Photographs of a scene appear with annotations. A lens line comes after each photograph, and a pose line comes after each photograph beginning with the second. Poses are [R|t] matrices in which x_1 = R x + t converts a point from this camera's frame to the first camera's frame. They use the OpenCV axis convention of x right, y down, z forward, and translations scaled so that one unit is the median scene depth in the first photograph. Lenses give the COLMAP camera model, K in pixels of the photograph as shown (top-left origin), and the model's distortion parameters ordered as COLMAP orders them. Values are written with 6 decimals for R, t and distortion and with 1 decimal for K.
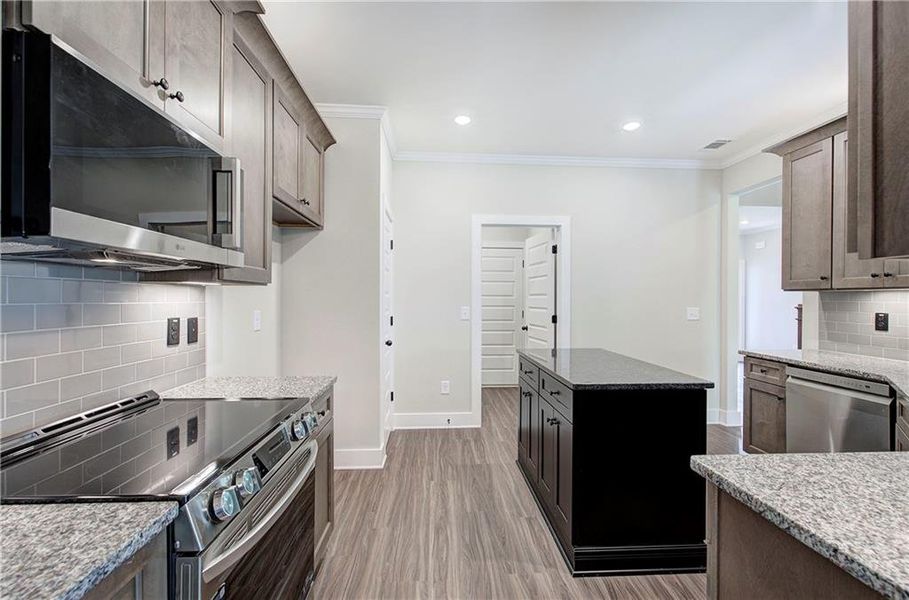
lens RADIAL K [[386.0, 0, 458.8], [0, 386.0, 298.7], [0, 0, 1]] dist [-0.003264, 0.002861]
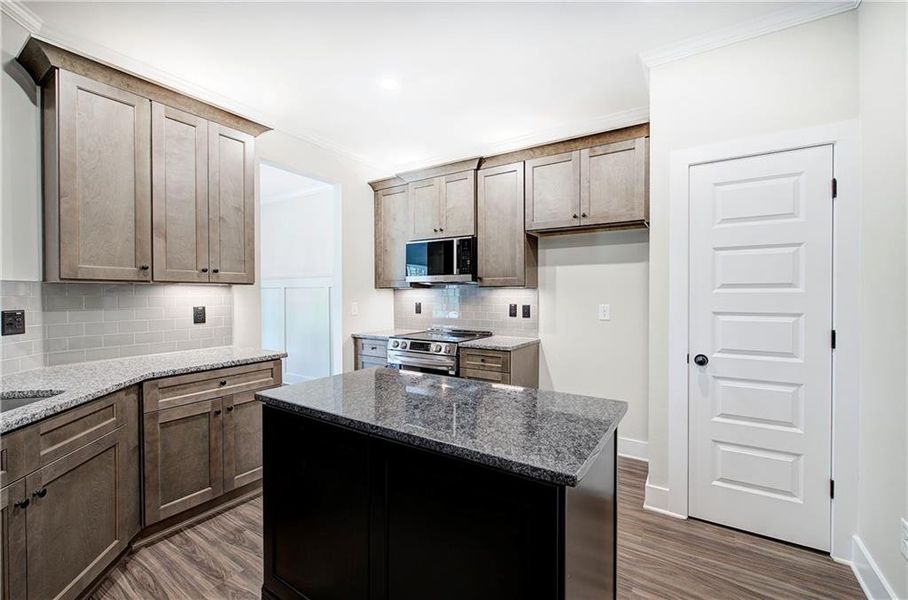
lens RADIAL K [[385.6, 0, 454.2], [0, 385.6, 299.3], [0, 0, 1]] dist [-0.003264, 0.002861]
pose [[-0.601266, 0.005993, -0.799027, 0.924789], [-0.004430, 0.999932, 0.010833, 0.001350], [0.799037, 0.010054, -0.601198, 1.599283]]
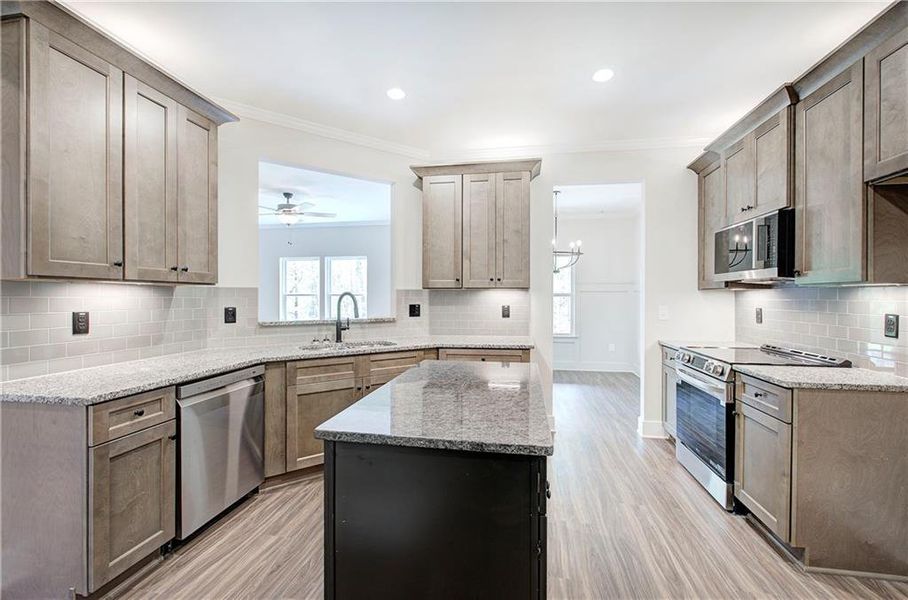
lens RADIAL K [[385.6, 0, 454.6], [0, 385.6, 301.3], [0, 0, 1]] dist [-0.003264, 0.002861]
pose [[-0.971508, -0.009062, 0.236832, 0.220278], [-0.005947, 0.999886, 0.013863, 0.001383], [-0.236931, 0.012059, -0.971452, 1.937407]]
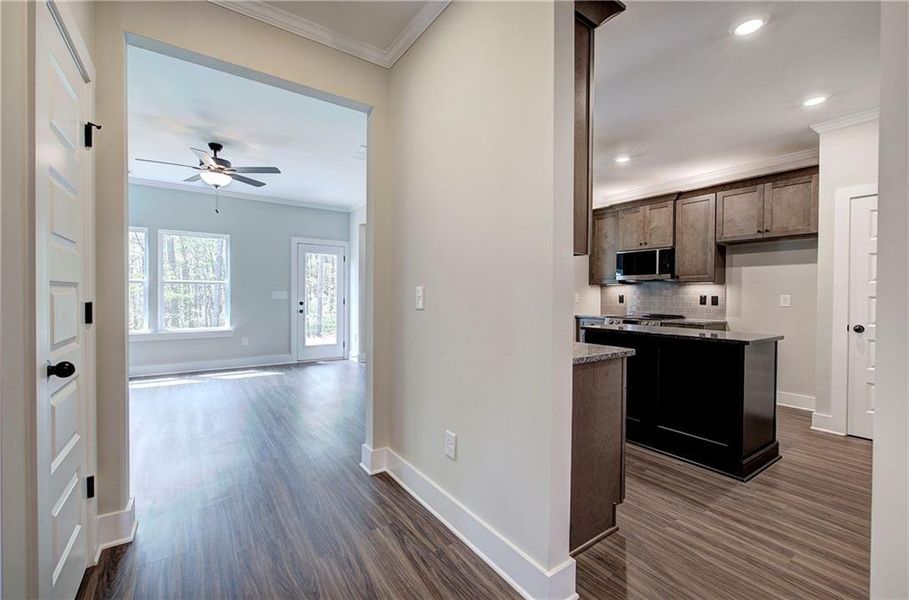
lens RADIAL K [[386.0, 0, 454.2], [0, 386.0, 300.5], [0, 0, 1]] dist [-0.003264, 0.002861]
pose [[-0.855455, -0.007536, -0.517823, 1.882371], [-0.015542, 0.999817, 0.011124, 0.067035], [0.517644, 0.017564, -0.855416, 1.989258]]
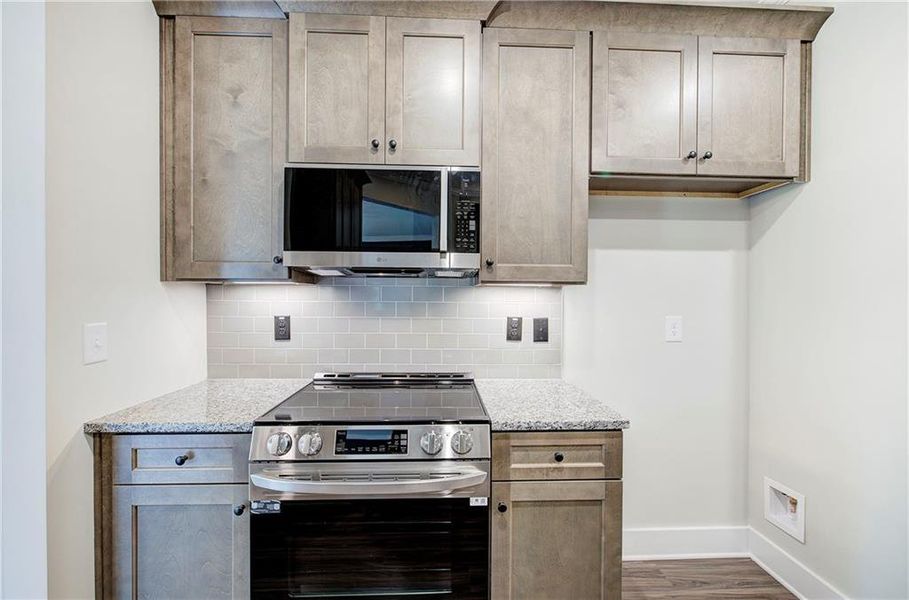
lens RADIAL K [[386.0, 0, 455.2], [0, 386.0, 299.7], [0, 0, 1]] dist [-0.003264, 0.002861]
pose [[-0.023051, -0.001583, -0.999733, 0.313939], [-0.009090, 0.999958, -0.001374, 0.001726], [0.999693, 0.009056, -0.023065, 0.671089]]
